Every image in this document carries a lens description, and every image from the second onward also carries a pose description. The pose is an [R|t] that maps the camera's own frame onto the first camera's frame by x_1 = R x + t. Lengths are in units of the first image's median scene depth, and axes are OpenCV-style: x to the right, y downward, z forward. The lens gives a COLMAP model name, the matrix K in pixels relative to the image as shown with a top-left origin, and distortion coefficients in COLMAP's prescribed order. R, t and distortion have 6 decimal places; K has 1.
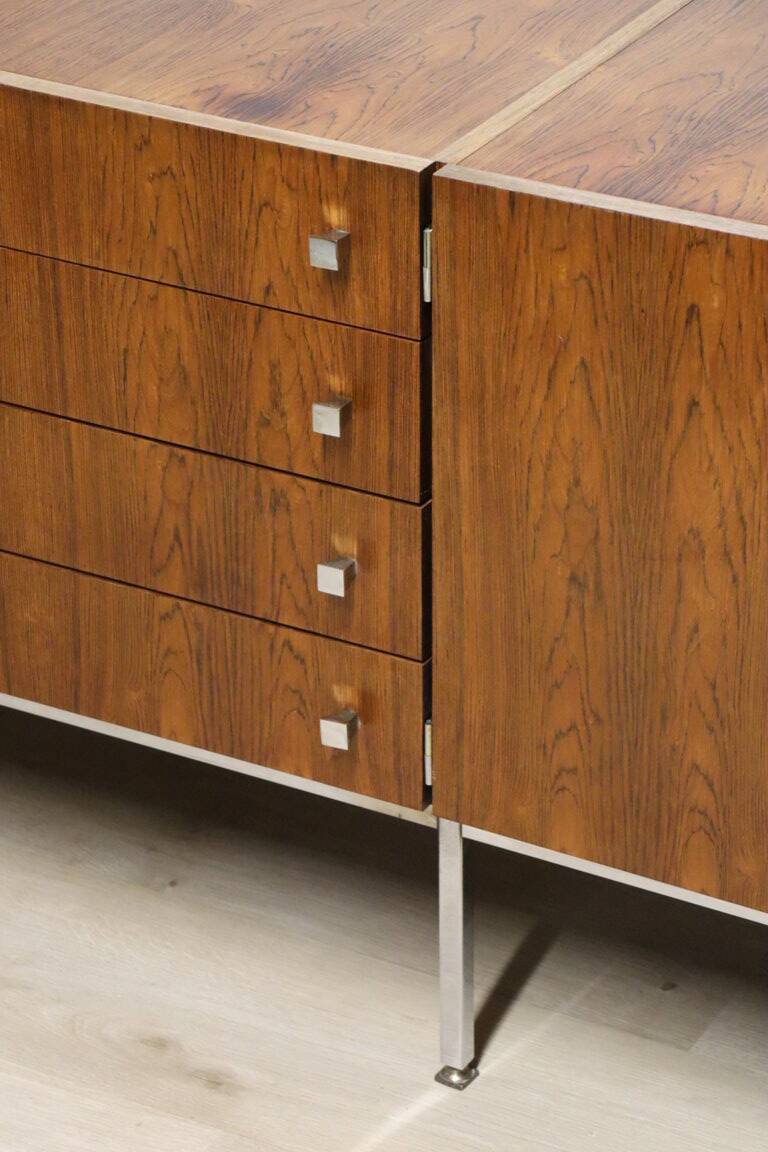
lens RADIAL K [[3605.8, 0, 387.3], [0, 3605.8, 585.9], [0, 0, 1]] dist [0.641661, 0.000000]
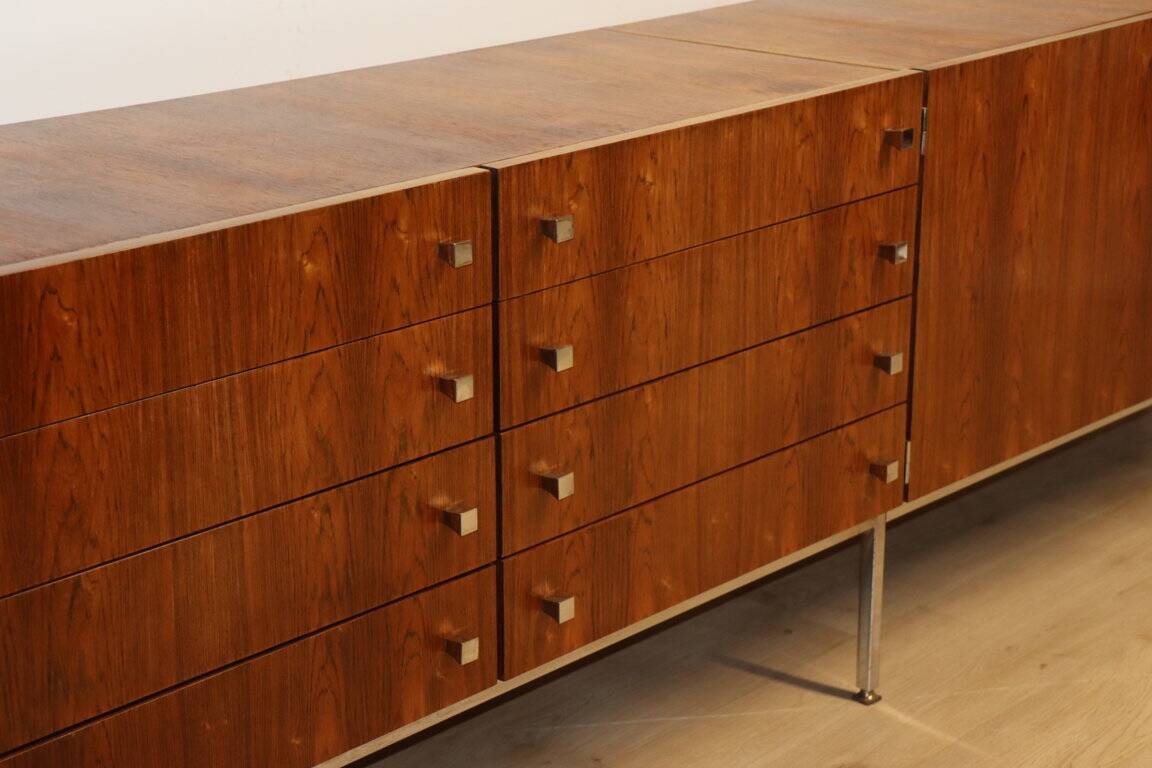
lens RADIAL K [[2331.9, 0, 566.0], [0, 2331.9, 402.6], [0, 0, 1]] dist [0.303272, 0.000000]
pose [[0.231444, -0.292107, 0.927959, -0.986723], [0.453179, 0.876417, 0.162854, -0.215081], [-0.860850, 0.382840, 0.335218, 0.793722]]
